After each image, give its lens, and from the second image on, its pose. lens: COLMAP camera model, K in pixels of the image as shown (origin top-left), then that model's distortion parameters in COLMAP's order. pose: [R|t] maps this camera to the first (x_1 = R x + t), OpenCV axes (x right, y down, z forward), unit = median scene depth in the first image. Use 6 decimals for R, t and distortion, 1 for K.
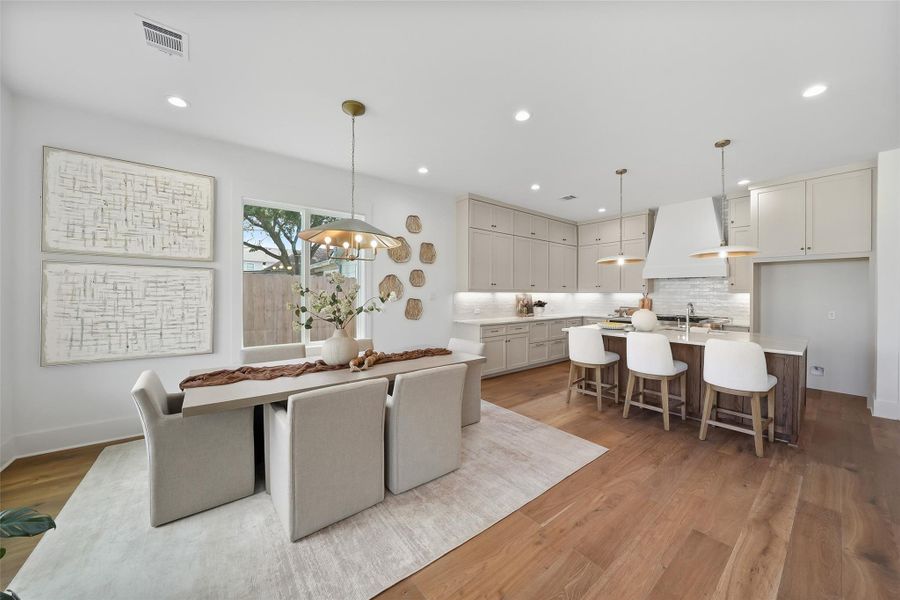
lens RADIAL K [[313.0, 0, 448.6], [0, 313.0, 294.8], [0, 0, 1]] dist [-0.012770, -0.000149]
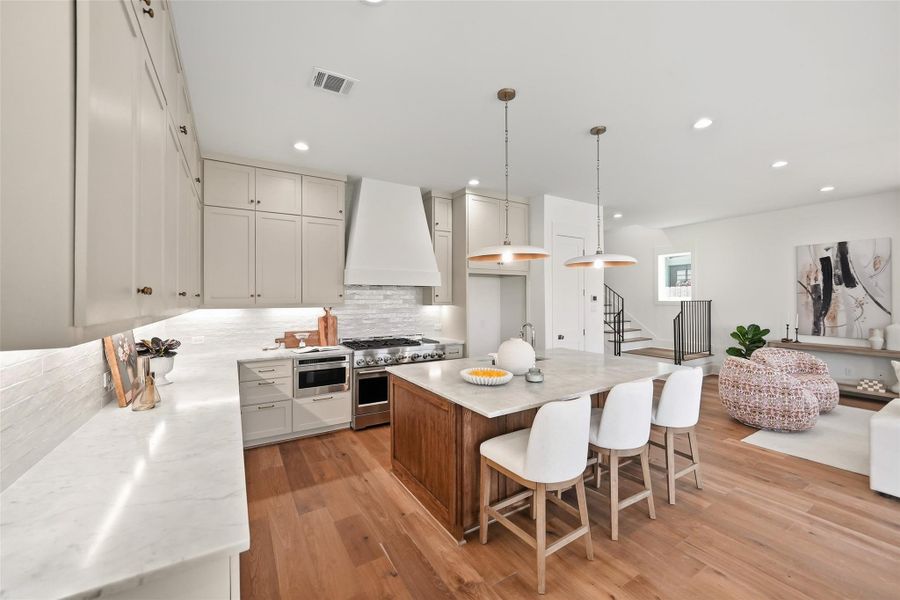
lens RADIAL K [[357.4, 0, 451.0], [0, 357.4, 296.8], [0, 0, 1]] dist [0.003048, 0.000299]
pose [[0.100466, 0.001496, 0.994939, -0.076891], [0.005515, 0.999983, -0.002060, -0.029889], [-0.994925, 0.005694, 0.100456, 0.873193]]
